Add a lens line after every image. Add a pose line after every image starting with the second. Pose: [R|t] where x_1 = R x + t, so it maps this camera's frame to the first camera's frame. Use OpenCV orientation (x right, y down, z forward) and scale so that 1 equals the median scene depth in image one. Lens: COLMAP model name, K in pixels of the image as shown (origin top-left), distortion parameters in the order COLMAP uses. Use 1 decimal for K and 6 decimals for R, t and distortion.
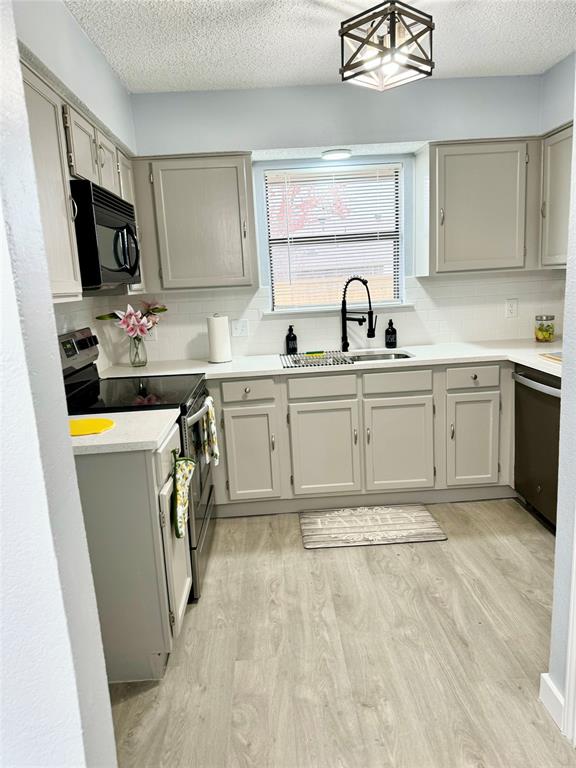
lens RADIAL K [[537.0, 0, 285.7], [0, 537.0, 380.2], [0, 0, 1]] dist [0.070948, -0.094723]
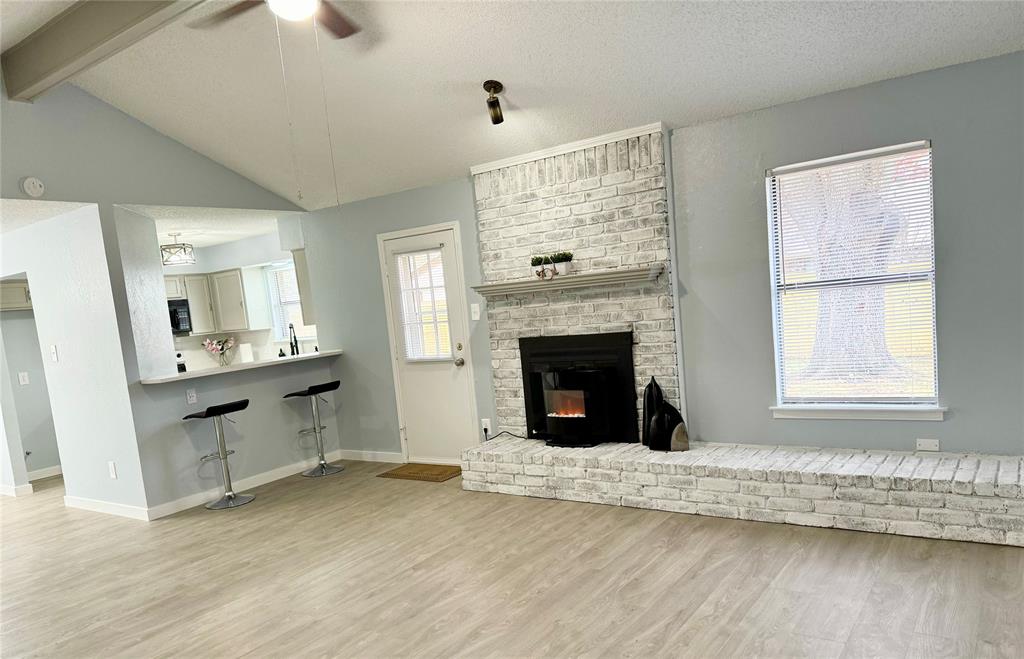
lens RADIAL K [[718.6, 0, 514.9], [0, 718.6, 379.9], [0, 0, 1]] dist [0.073758, -0.098131]
pose [[0.800417, 0.042911, -0.597906, 2.519207], [-0.047386, 0.998843, 0.008249, -0.056319], [0.597568, 0.021730, 0.801524, -0.629567]]
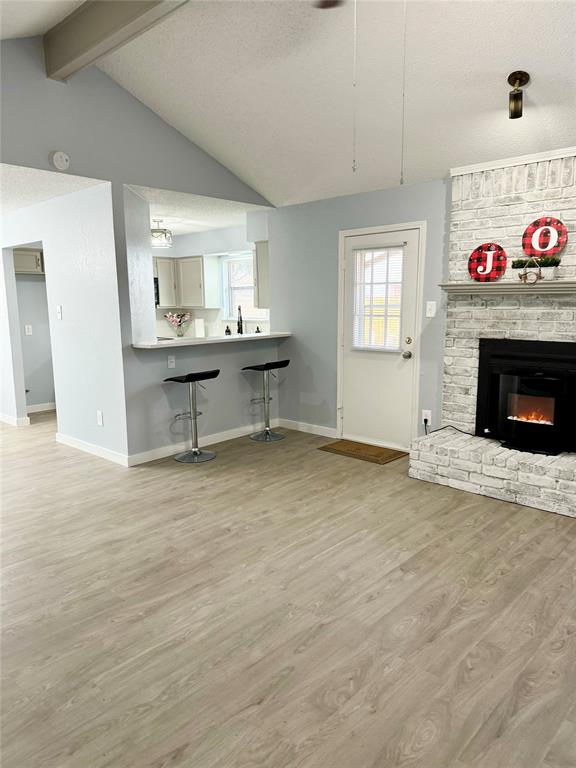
lens RADIAL K [[537.0, 0, 284.6], [0, 537.0, 382.4], [0, 0, 1]] dist [0.070948, -0.094723]
pose [[0.705717, 0.151008, -0.692214, 2.061045], [-0.147384, 0.986938, 0.065044, -0.051578], [0.692995, 0.056118, 0.718755, -0.529527]]
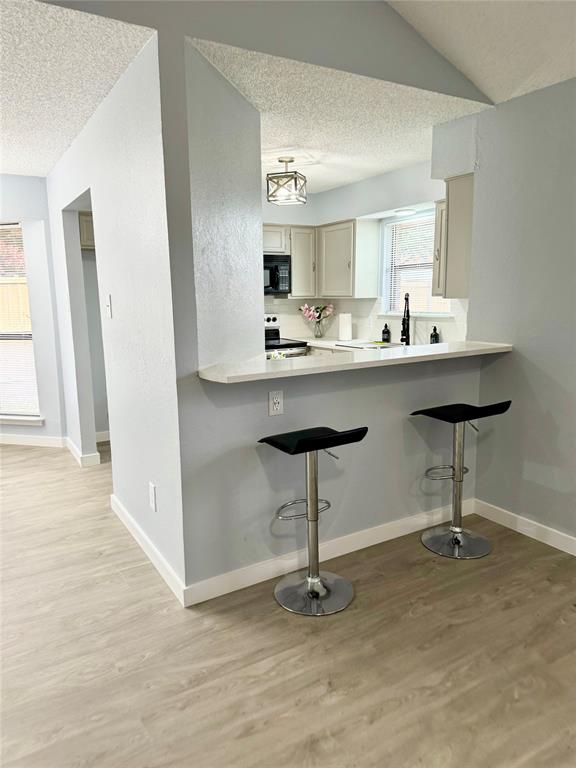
lens RADIAL K [[537.0, 0, 286.5], [0, 537.0, 384.6], [0, 0, 1]] dist [0.070948, -0.094723]
pose [[0.478720, 0.195365, -0.855955, 1.387406], [-0.163469, 0.977714, 0.131731, -0.099630], [0.862615, 0.076860, 0.499988, 0.005059]]
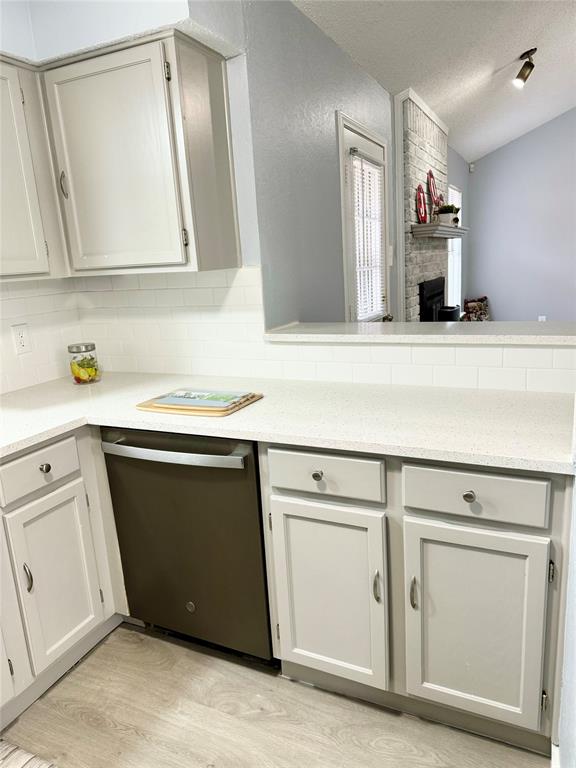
lens RADIAL K [[537.0, 0, 289.8], [0, 537.0, 380.4], [0, 0, 1]] dist [0.070948, -0.094723]
pose [[0.461564, -0.170479, 0.870572, -0.003428], [0.197833, 0.976428, 0.086321, -0.089642], [-0.864766, 0.132385, 0.484410, 0.491422]]
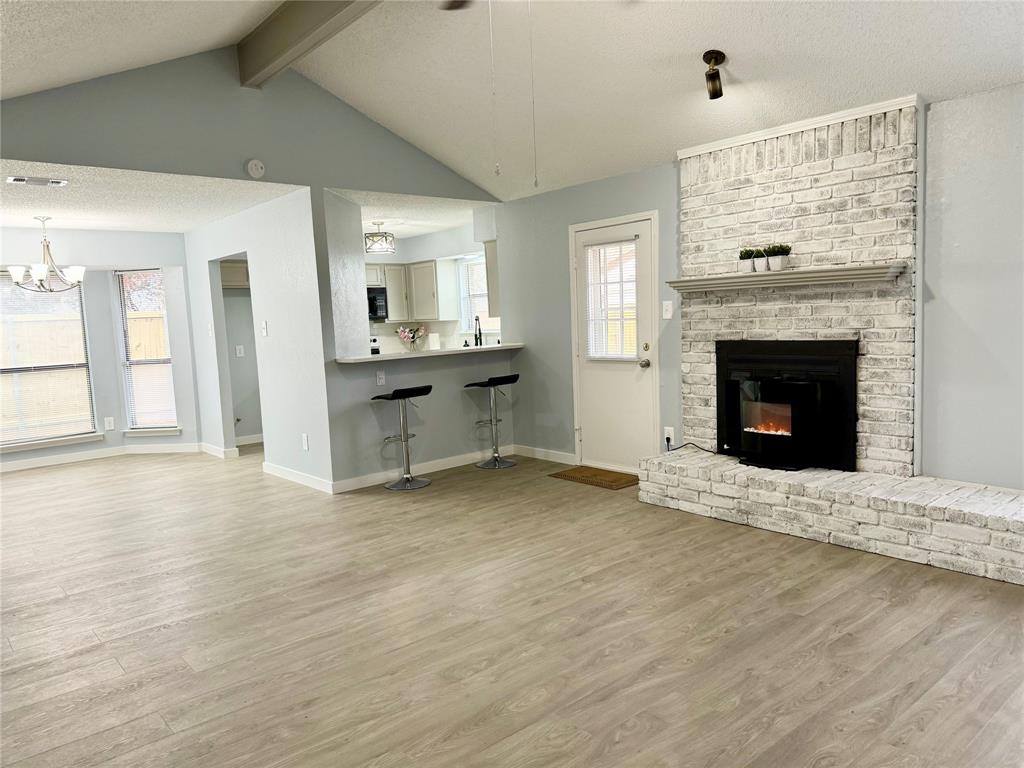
lens RADIAL K [[716.0, 0, 505.5], [0, 716.0, 385.5], [0, 0, 1]] dist [0.070948, -0.094723]
pose [[0.618802, 0.099986, -0.779158, 2.423925], [-0.122770, 0.991988, 0.029794, -0.036333], [0.775894, 0.077221, 0.626119, -0.556642]]
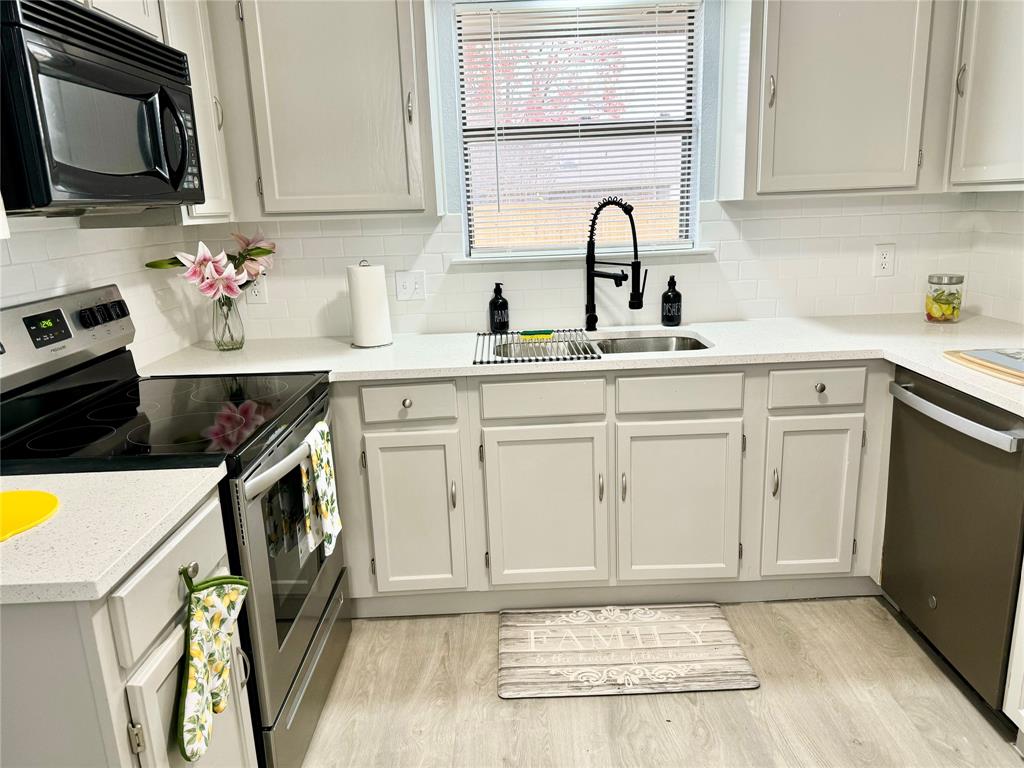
lens RADIAL K [[716.0, 0, 521.5], [0, 716.0, 383.3], [0, 0, 1]] dist [0.070948, -0.094723]
pose [[0.999599, 0.022875, -0.016671, 0.056535], [-0.021821, 0.997908, 0.060858, -0.047371], [0.018028, -0.060470, 0.998007, 0.255910]]
